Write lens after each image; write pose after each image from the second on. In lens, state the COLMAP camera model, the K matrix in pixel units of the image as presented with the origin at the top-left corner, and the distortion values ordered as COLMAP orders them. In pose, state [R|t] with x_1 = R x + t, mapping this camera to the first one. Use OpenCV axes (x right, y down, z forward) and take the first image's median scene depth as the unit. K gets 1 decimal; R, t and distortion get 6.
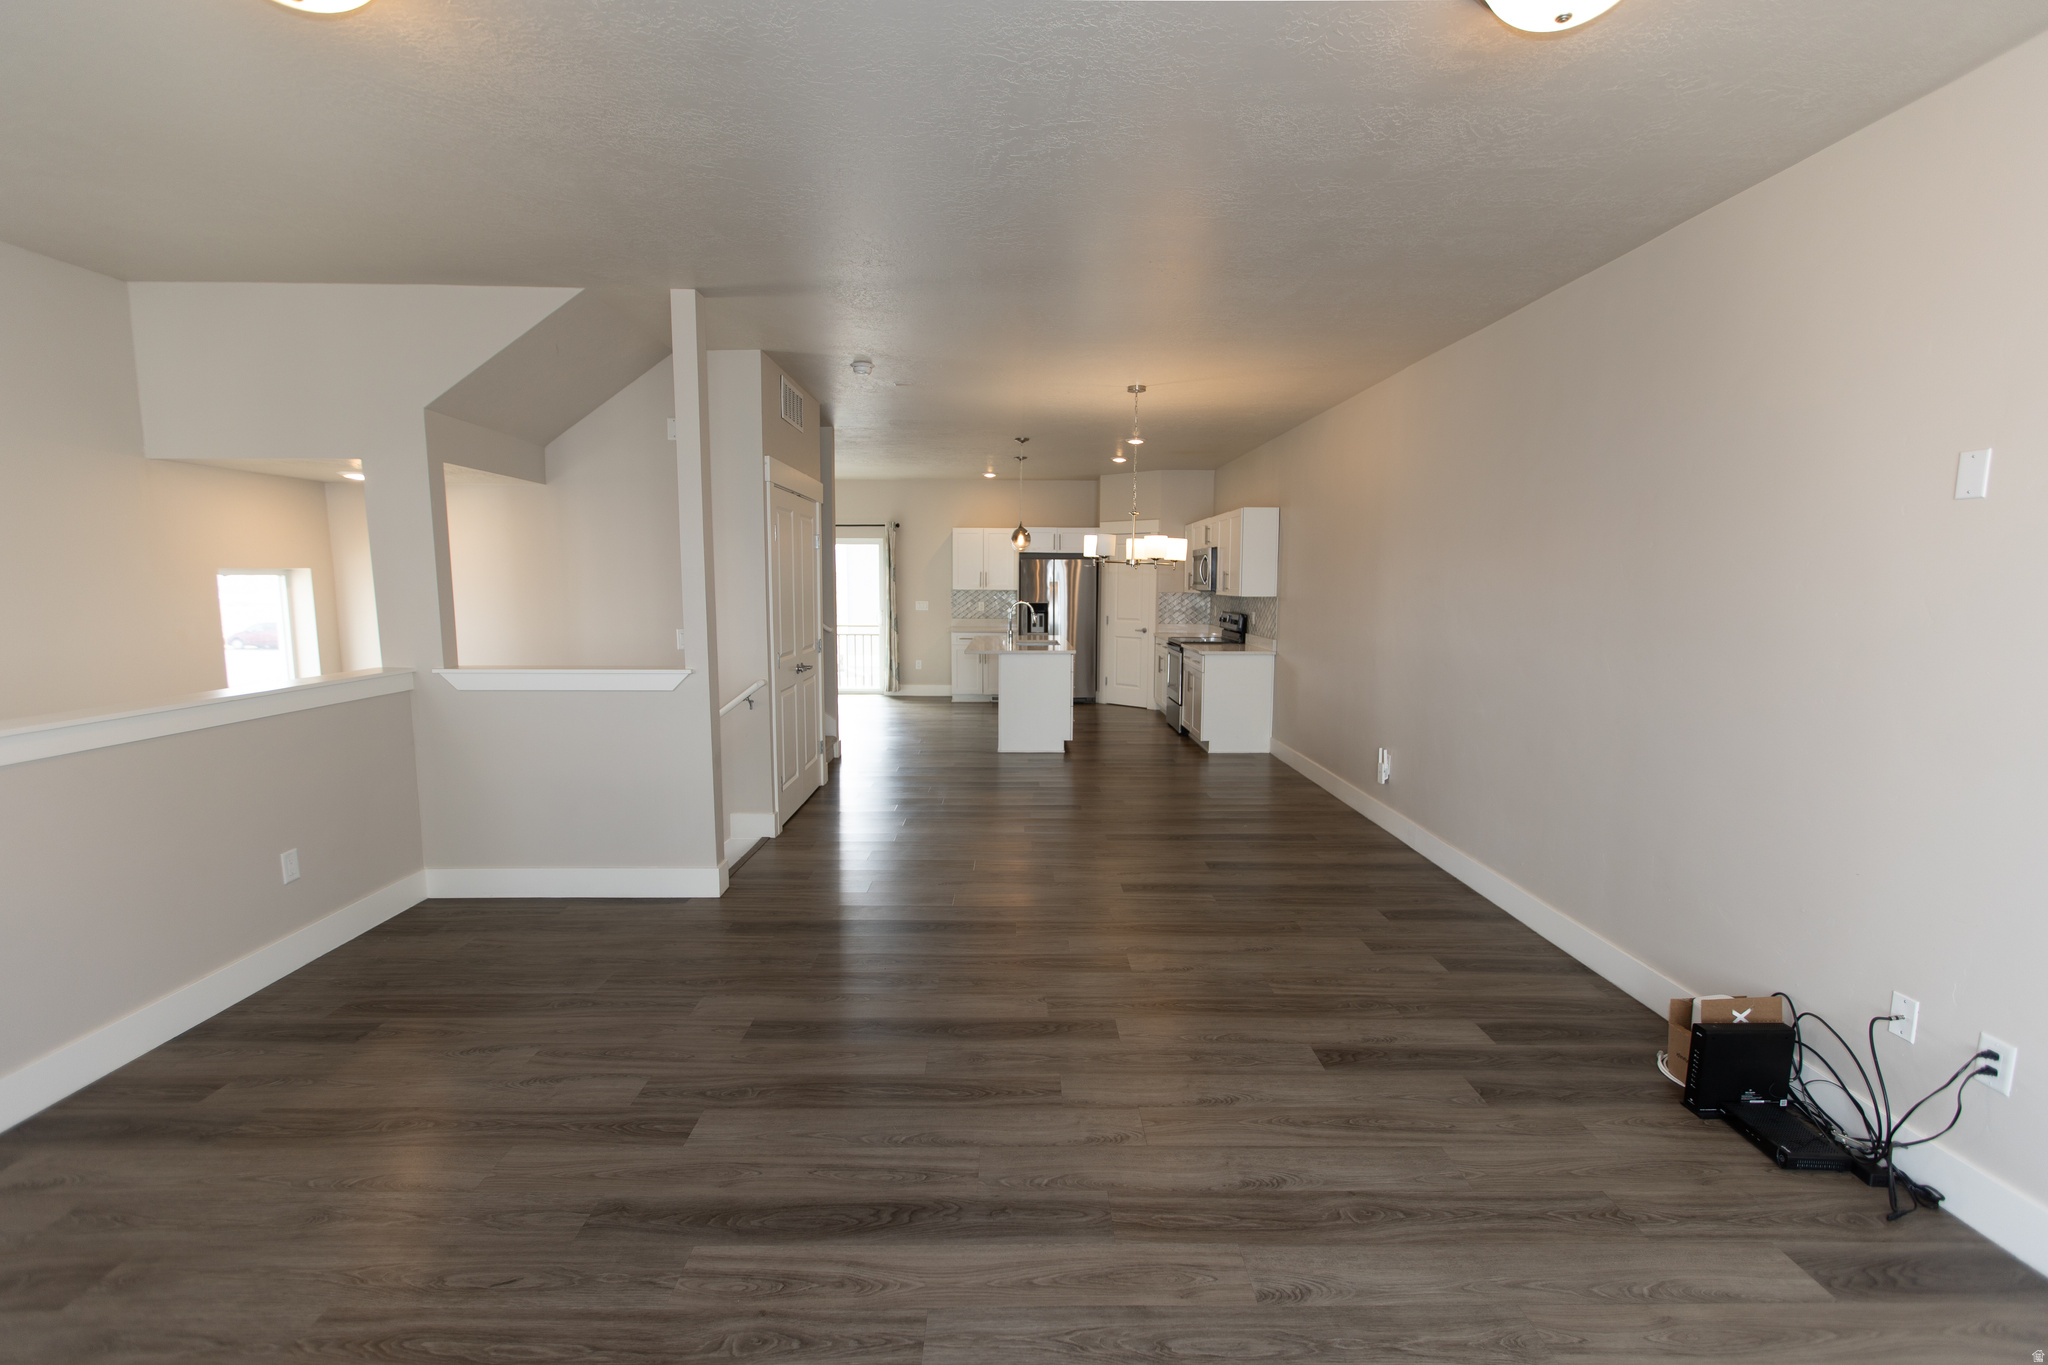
lens RADIAL K [[917.5, 0, 1039.5], [0, 917.5, 682.9], [0, 0, 1]] dist [-0.000576, -0.000210]
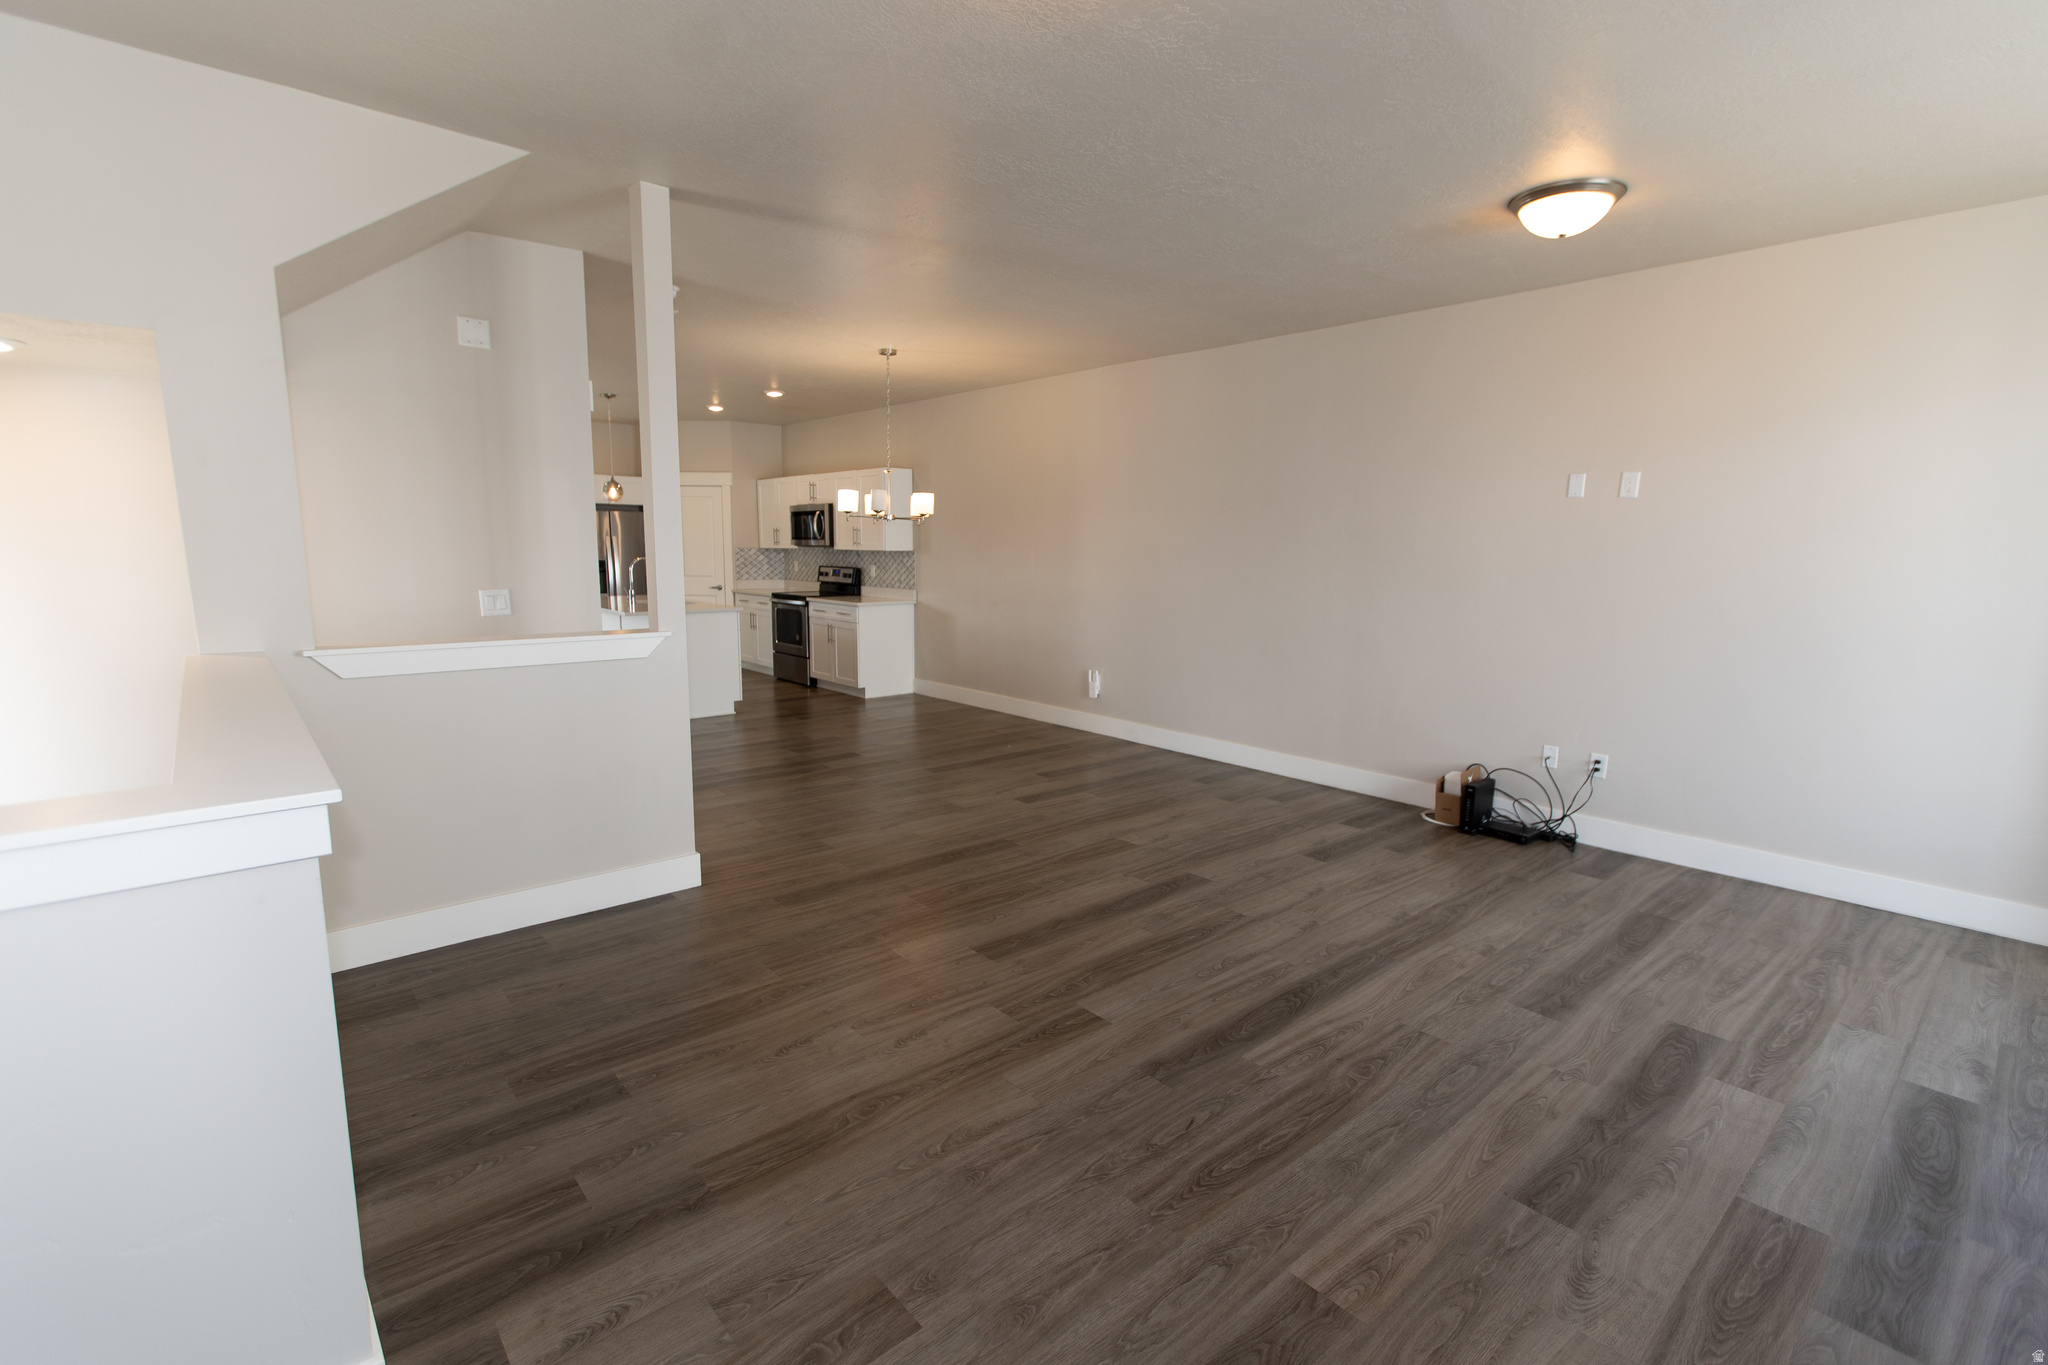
lens RADIAL K [[917.5, 0, 1034.1], [0, 917.5, 691.2], [0, 0, 1]] dist [-0.000576, -0.000210]
pose [[0.764265, -0.099091, 0.637244, -0.828712], [0.064253, 0.994908, 0.077646, -0.005603], [-0.641694, -0.018398, 0.766740, 0.131729]]
